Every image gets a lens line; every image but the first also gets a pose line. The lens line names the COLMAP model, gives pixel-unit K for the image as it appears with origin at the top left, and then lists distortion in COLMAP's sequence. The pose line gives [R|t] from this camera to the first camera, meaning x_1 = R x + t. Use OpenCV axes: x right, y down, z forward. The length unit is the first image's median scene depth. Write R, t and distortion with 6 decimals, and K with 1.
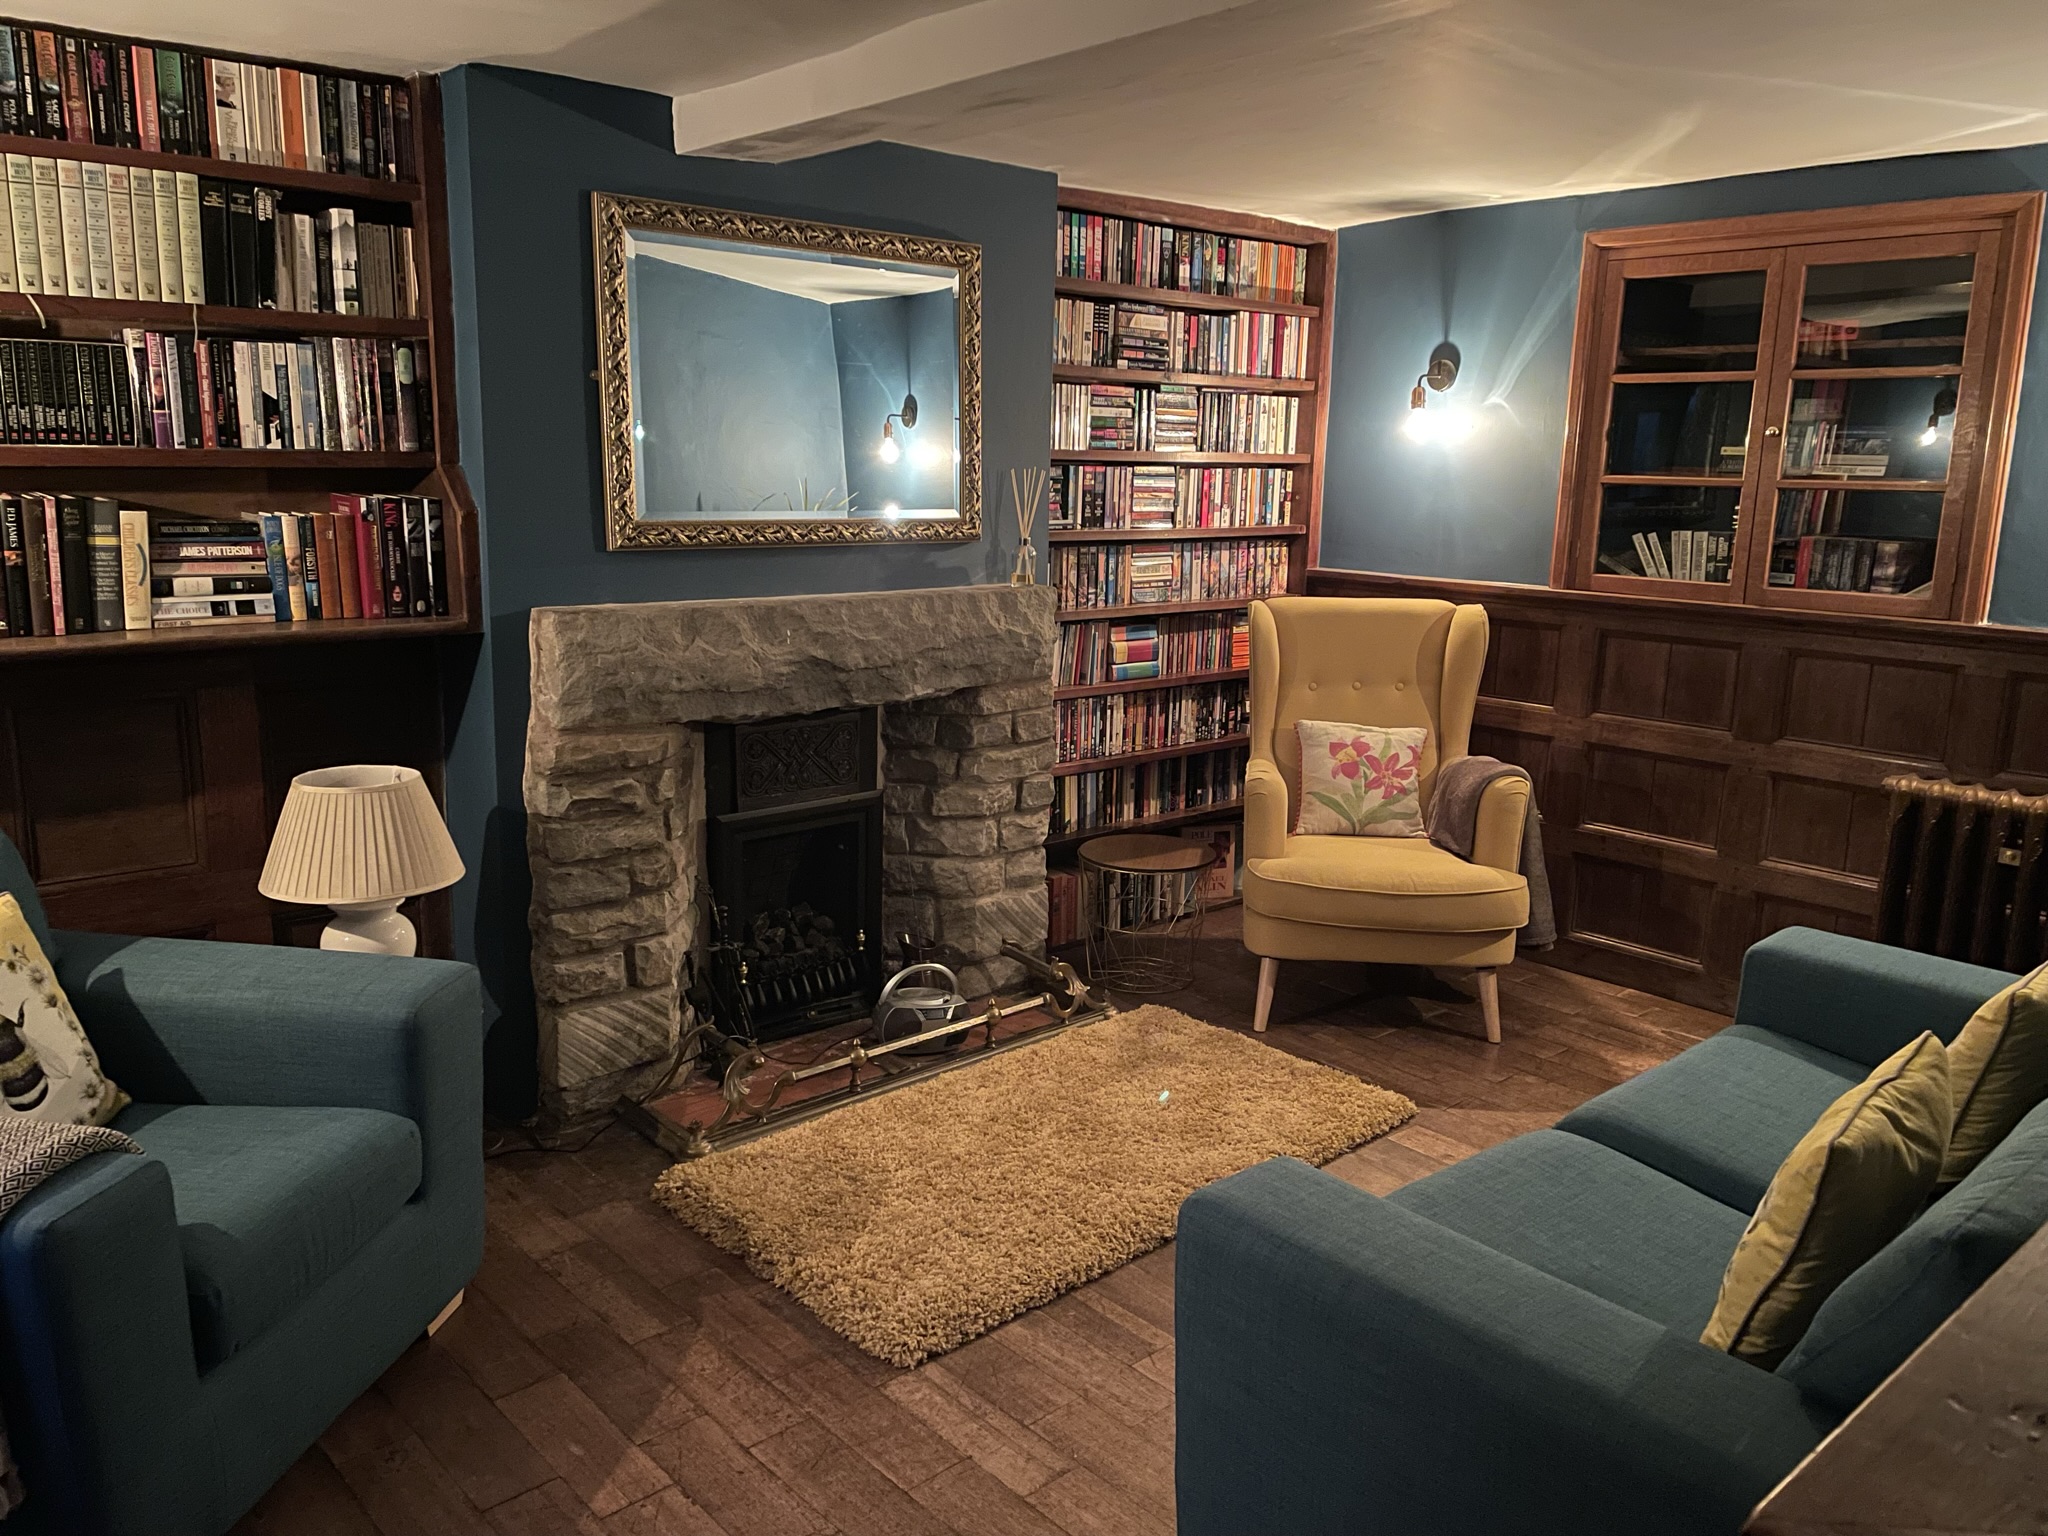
lens RADIAL K [[1525.4, 0, 1024.0], [0, 1525.4, 768.0], [0, 0, 1]] dist [-0.000951, 0.000204]
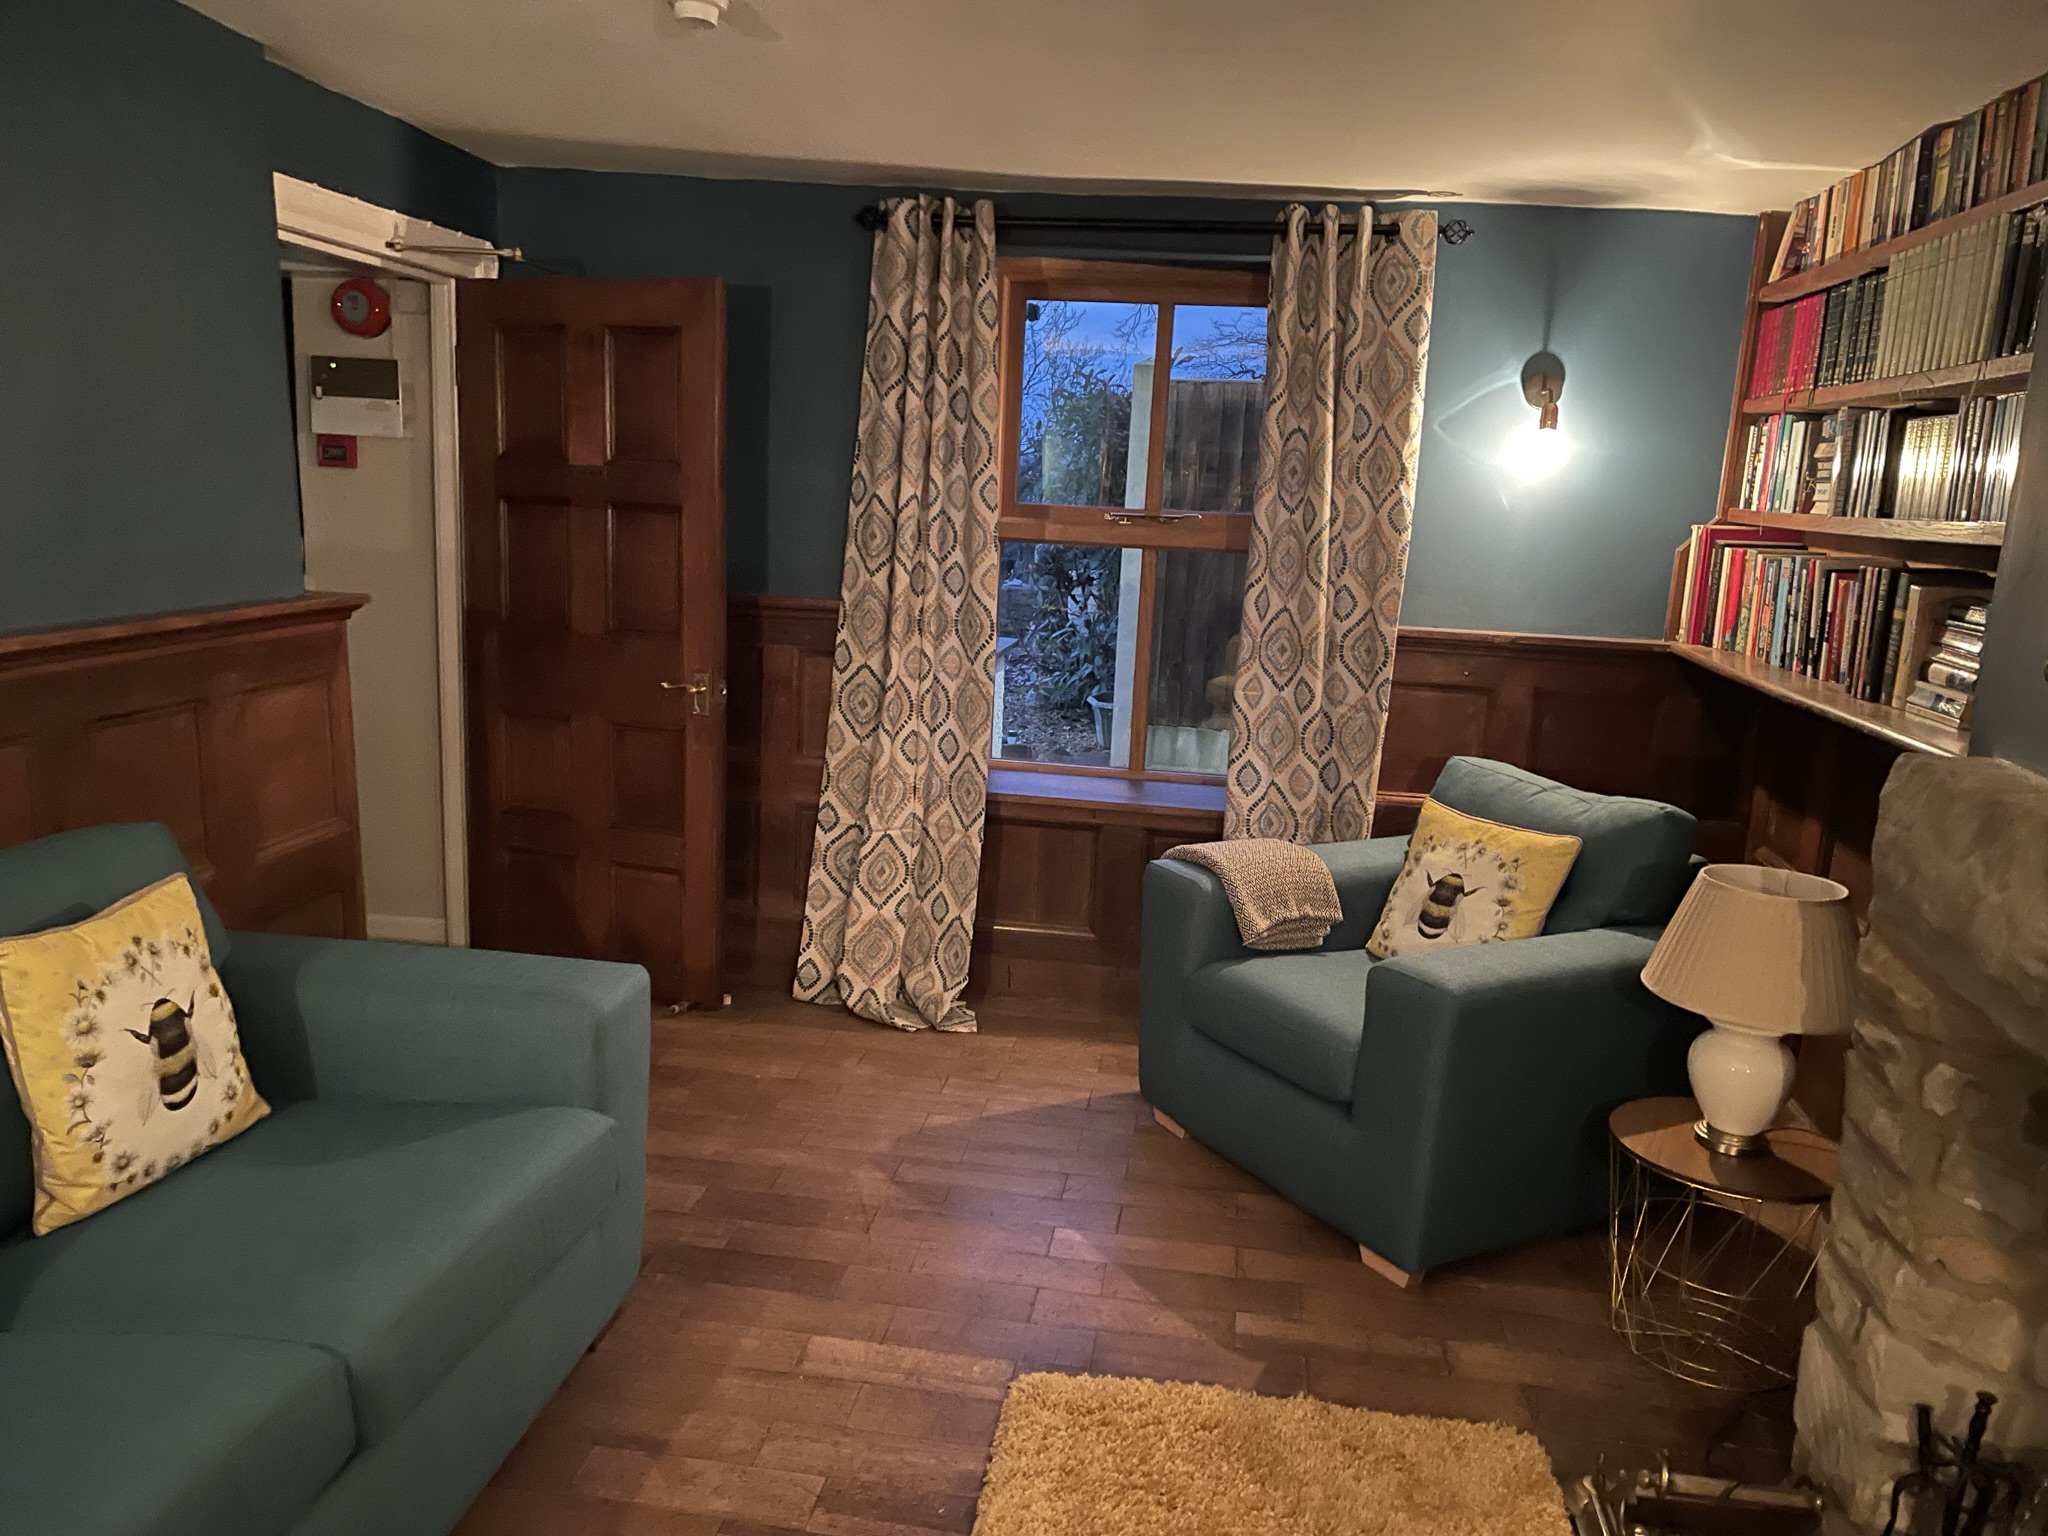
lens RADIAL K [[1525.4, 0, 1024.0], [0, 1525.4, 768.0], [0, 0, 1]] dist [-0.000951, 0.000204]
pose [[-0.766671, 0.067083, -0.638526, 0.473537], [-0.189084, 0.926828, 0.324402, -0.271882], [0.613566, 0.369444, -0.697888, 1.388081]]
